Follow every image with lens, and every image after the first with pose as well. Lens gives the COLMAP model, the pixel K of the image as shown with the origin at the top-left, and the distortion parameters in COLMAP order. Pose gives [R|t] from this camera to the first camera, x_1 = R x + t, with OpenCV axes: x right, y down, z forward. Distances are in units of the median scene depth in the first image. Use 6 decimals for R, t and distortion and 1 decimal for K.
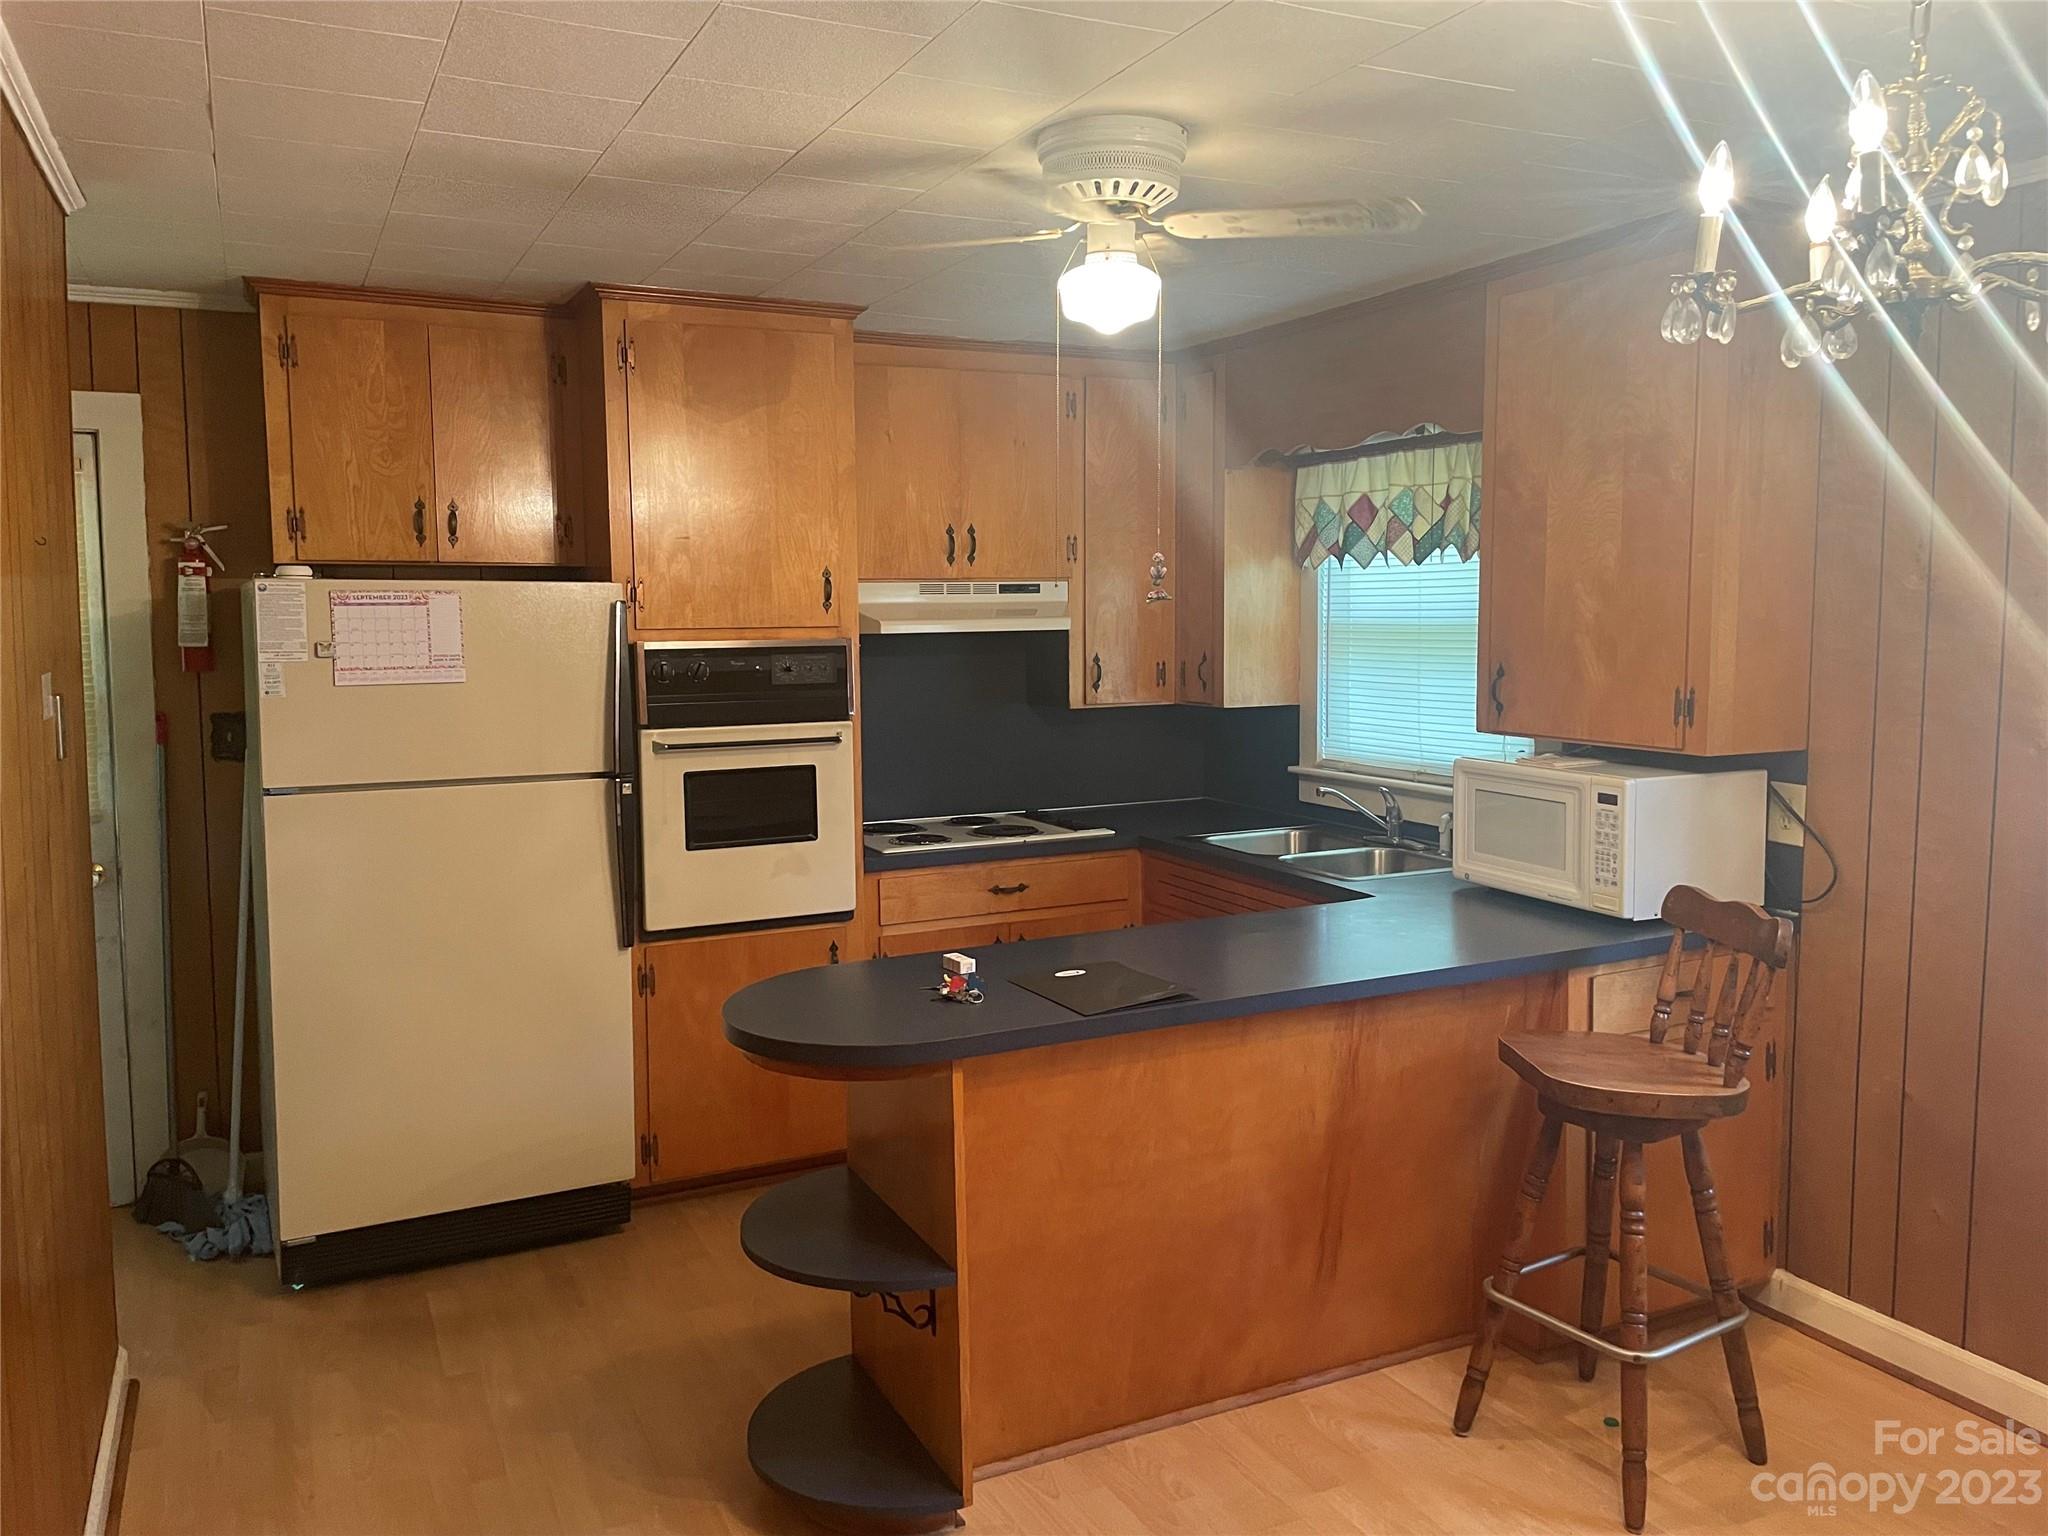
lens RADIAL K [[1571.5, 0, 965.9], [0, 1571.5, 746.3], [0, 0, 1]] dist [0.087367, -0.117821]
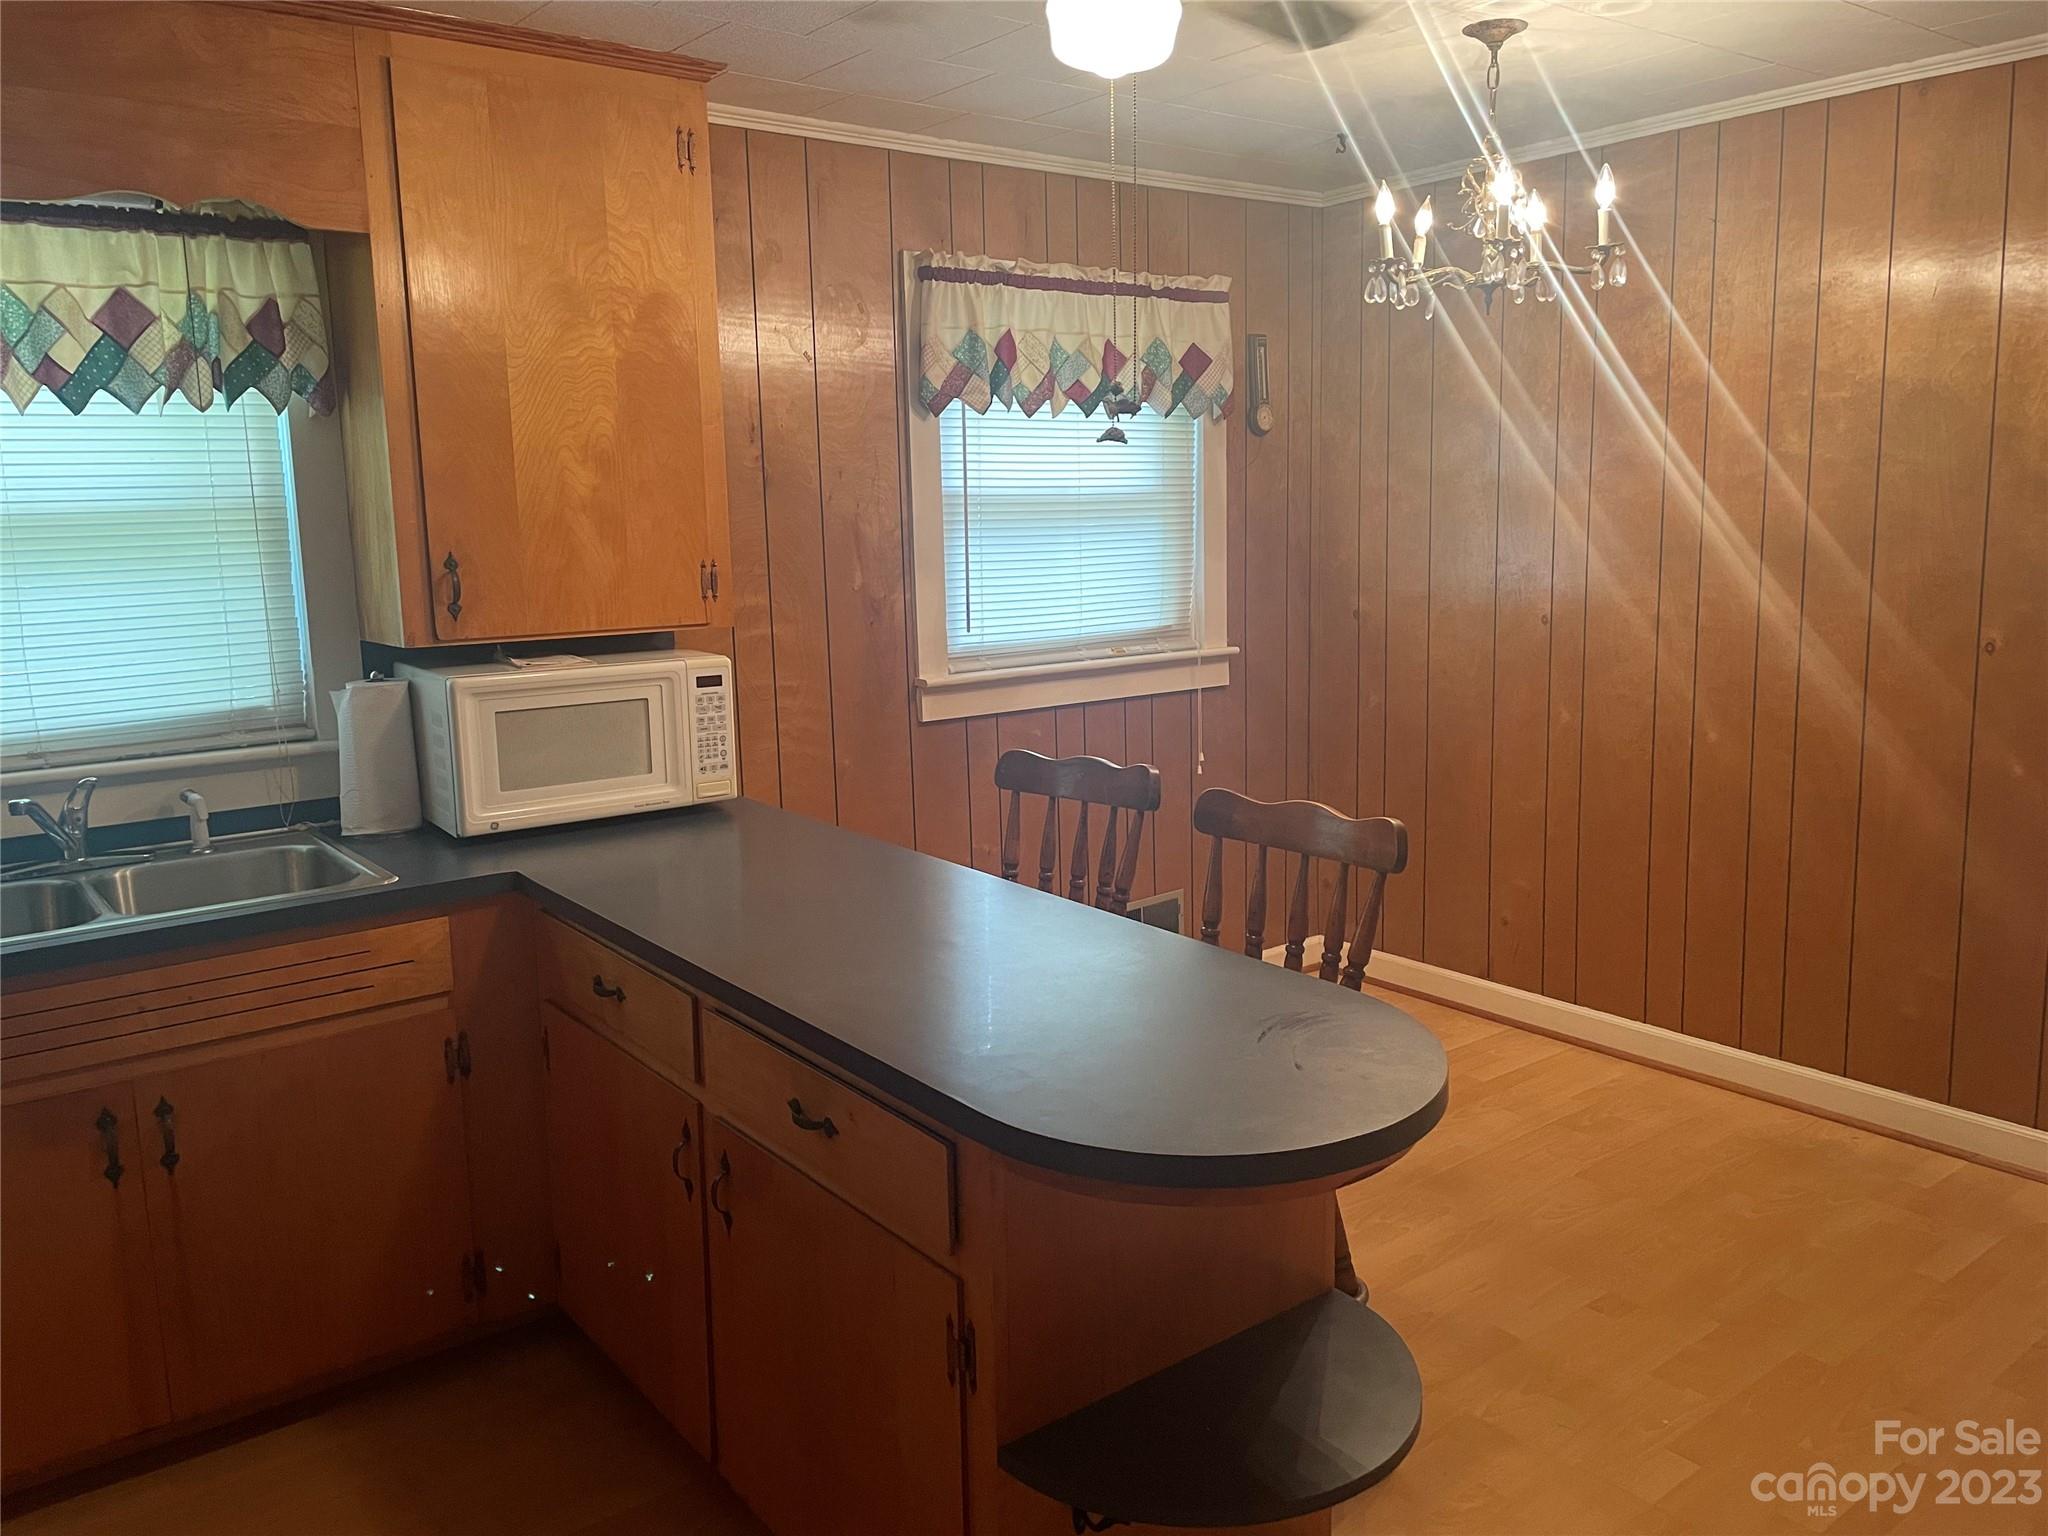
lens RADIAL K [[1571.5, 0, 1026.7], [0, 1571.5, 749.5], [0, 0, 1]] dist [0.087367, -0.117821]
pose [[-0.255124, -0.134017, 0.957576, -0.436020], [0.108971, 0.980053, 0.166196, -0.049543], [-0.960748, 0.146749, -0.235431, 0.819829]]
